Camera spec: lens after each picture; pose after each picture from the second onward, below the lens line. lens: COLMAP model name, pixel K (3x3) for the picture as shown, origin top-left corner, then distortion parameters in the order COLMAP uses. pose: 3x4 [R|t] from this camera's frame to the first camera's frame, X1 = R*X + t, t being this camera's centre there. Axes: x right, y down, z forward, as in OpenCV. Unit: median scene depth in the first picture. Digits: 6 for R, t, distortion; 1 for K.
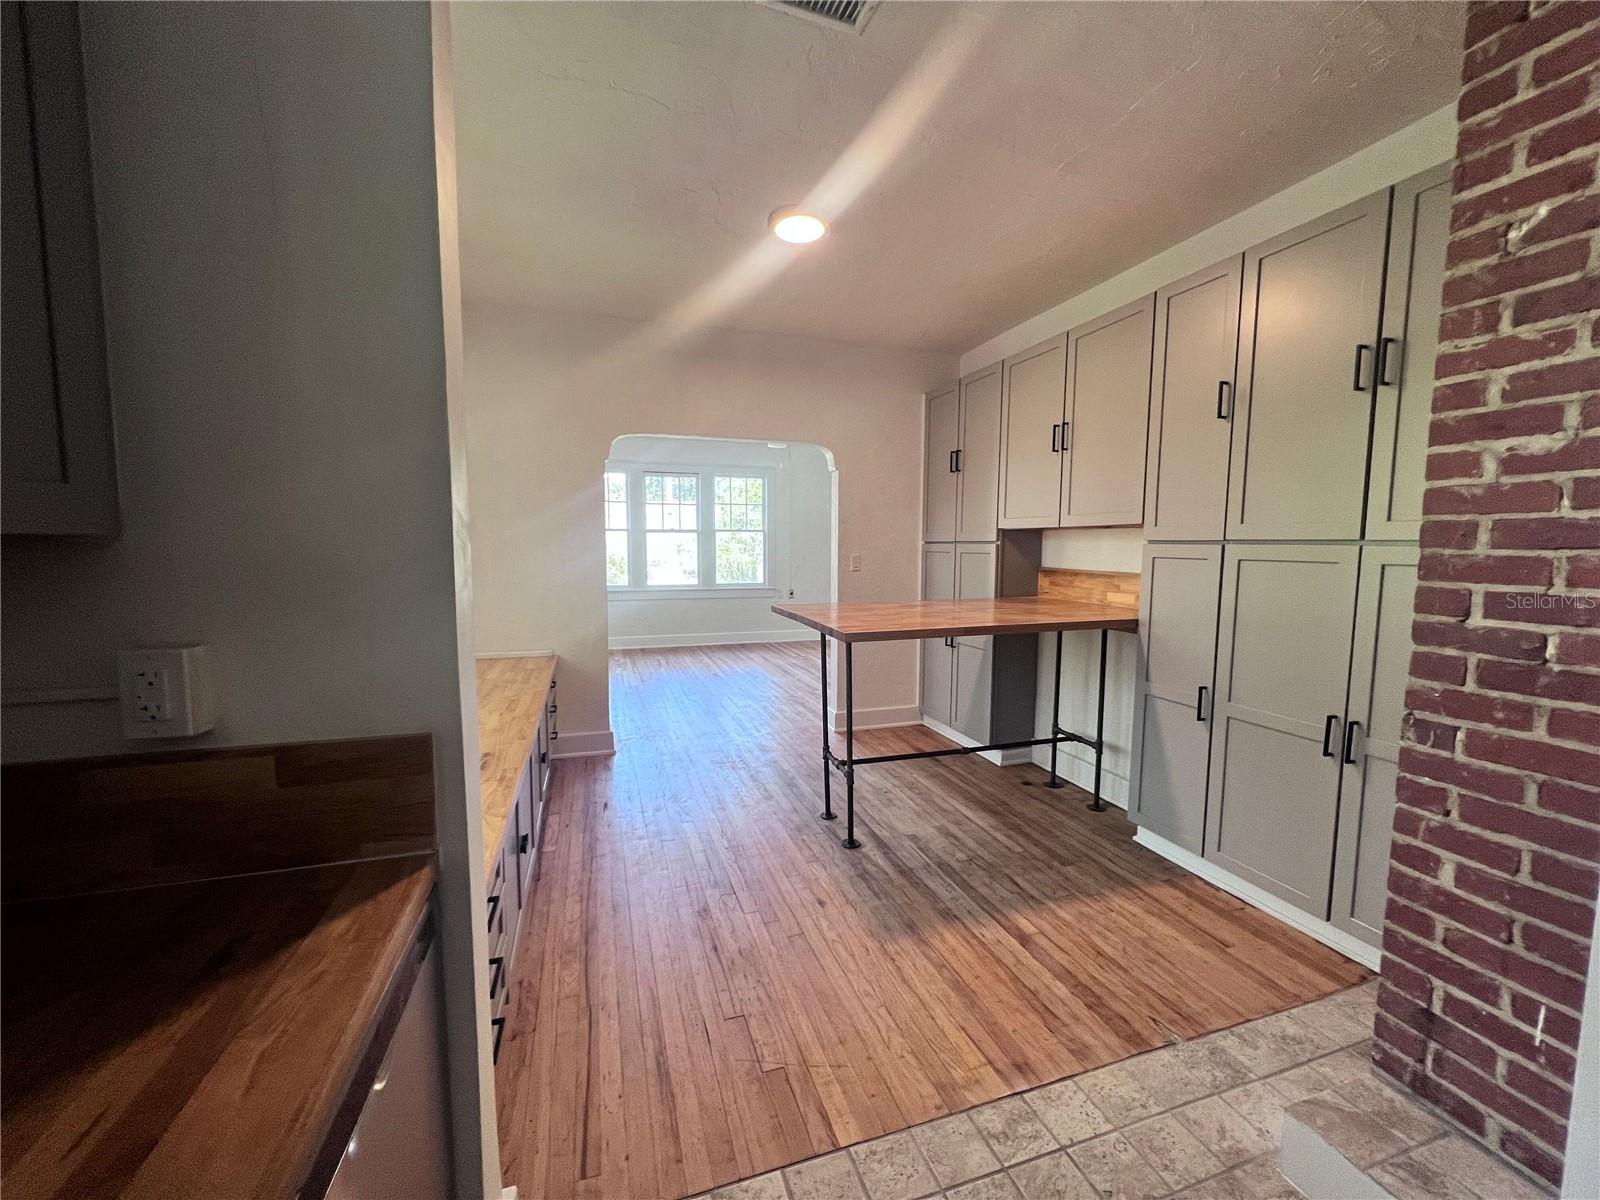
lens RADIAL K [[639.3, 0, 806.9], [0, 639.3, 604.0], [0, 0, 1]] dist [0.003509, 0.000022]
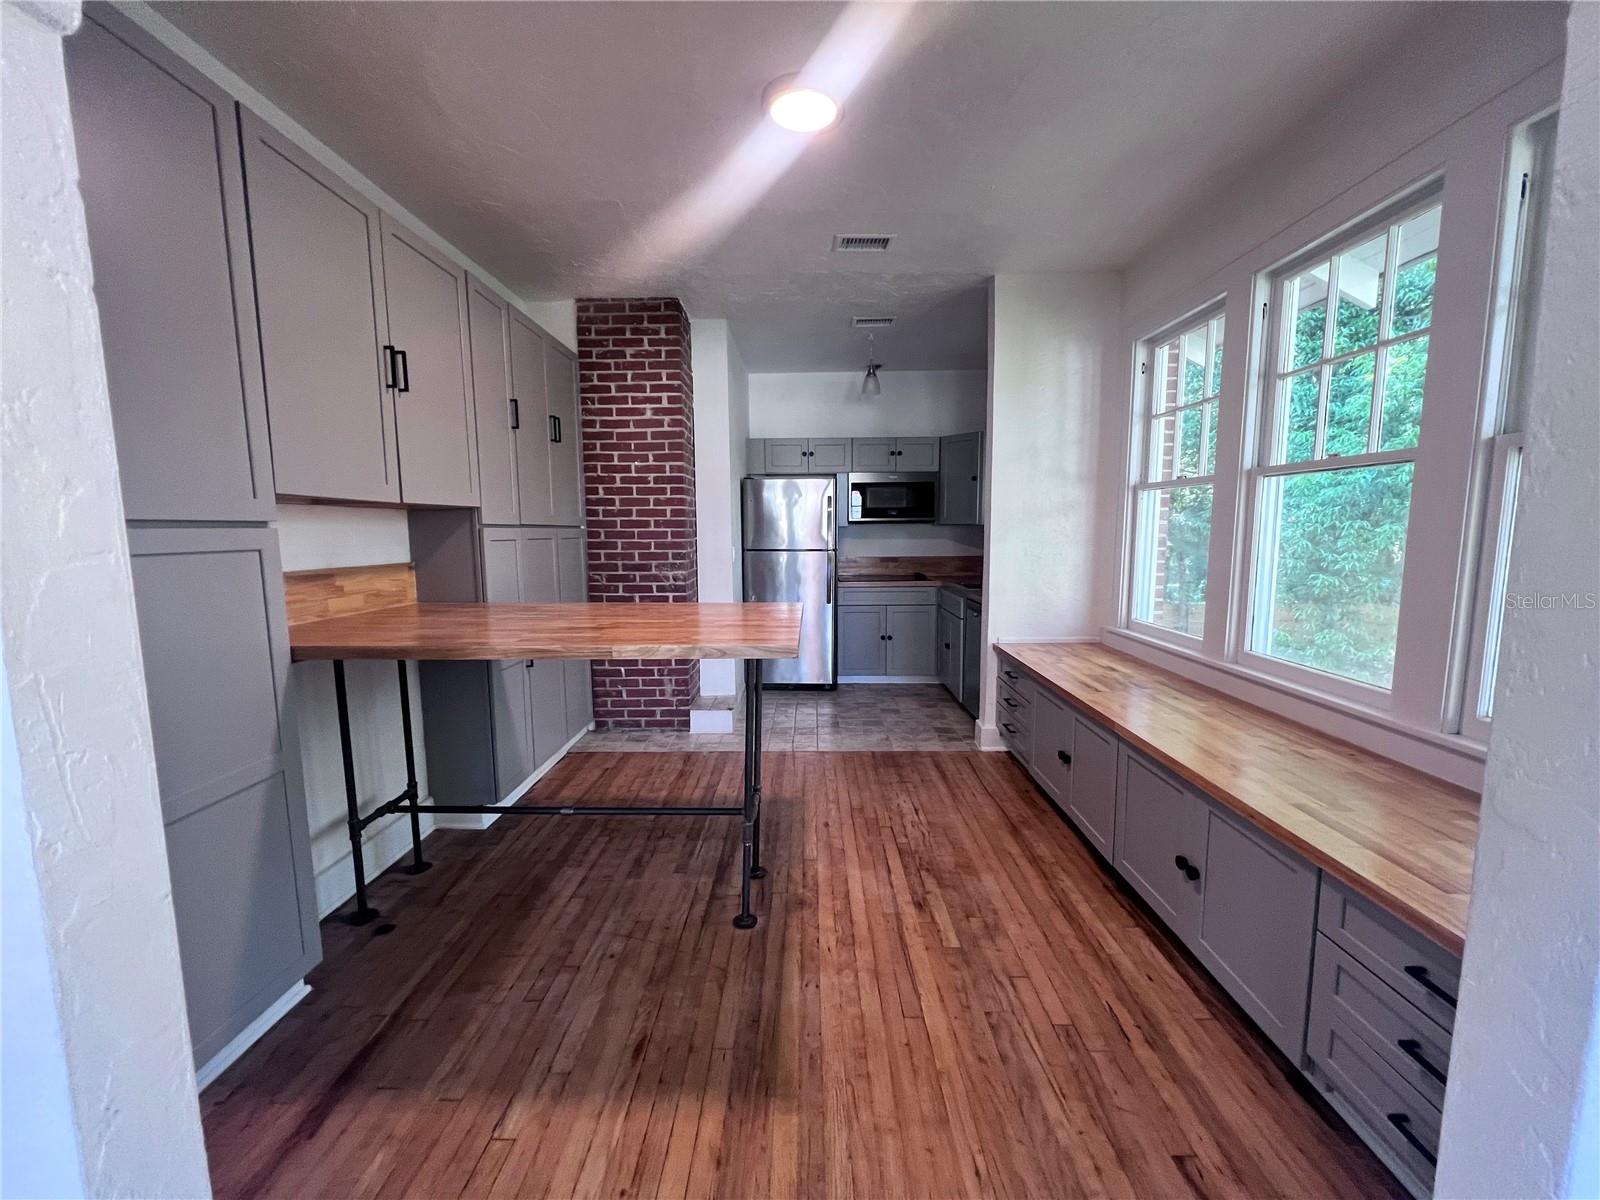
lens RADIAL K [[639.3, 0, 796.0], [0, 639.3, 600.6], [0, 0, 1]] dist [0.003509, 0.000022]
pose [[-0.942338, -0.032148, 0.333116, -0.311211], [0.037376, 0.979039, 0.200214, -0.188584], [-0.332570, 0.201120, -0.921384, 2.042633]]
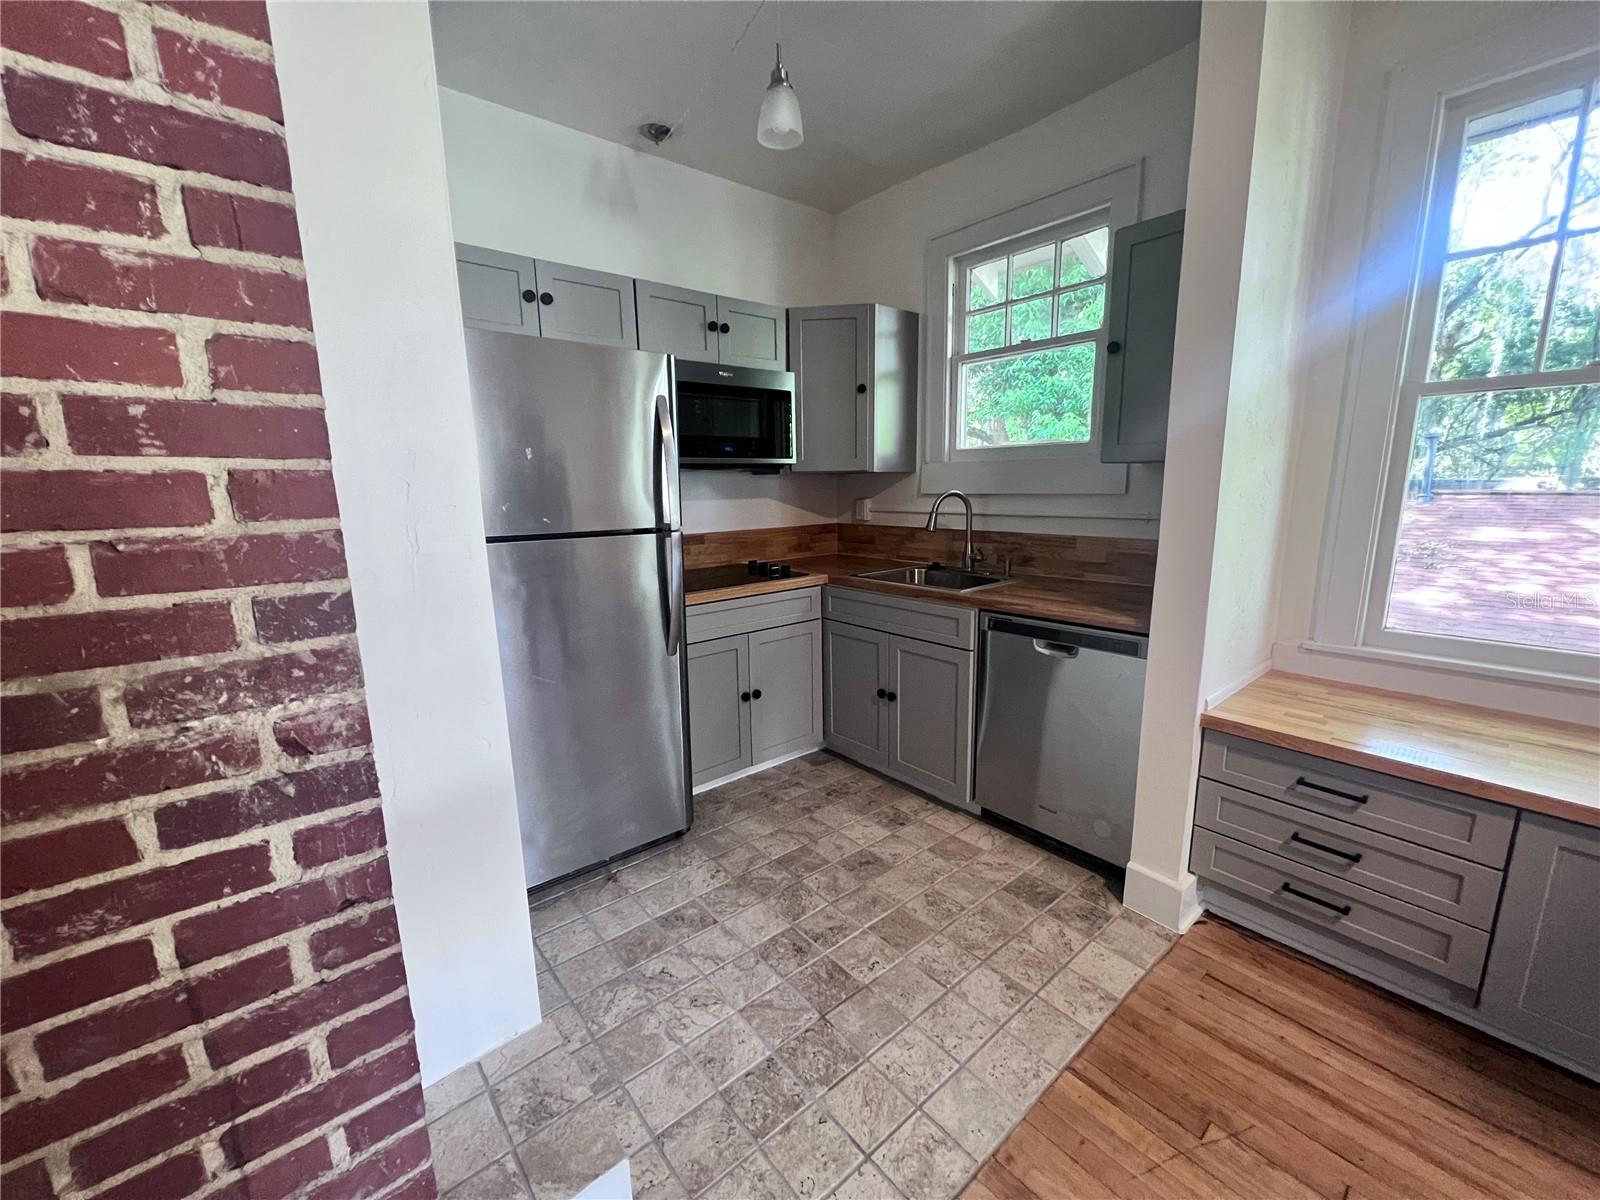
lens RADIAL K [[639.3, 0, 797.1], [0, 639.3, 600.8], [0, 0, 1]] dist [0.003509, 0.000022]
pose [[-0.931196, 0.082702, -0.355012, 0.436566], [-0.015010, 0.964397, 0.264032, -0.067654], [0.364209, 0.251195, -0.896802, 0.922845]]
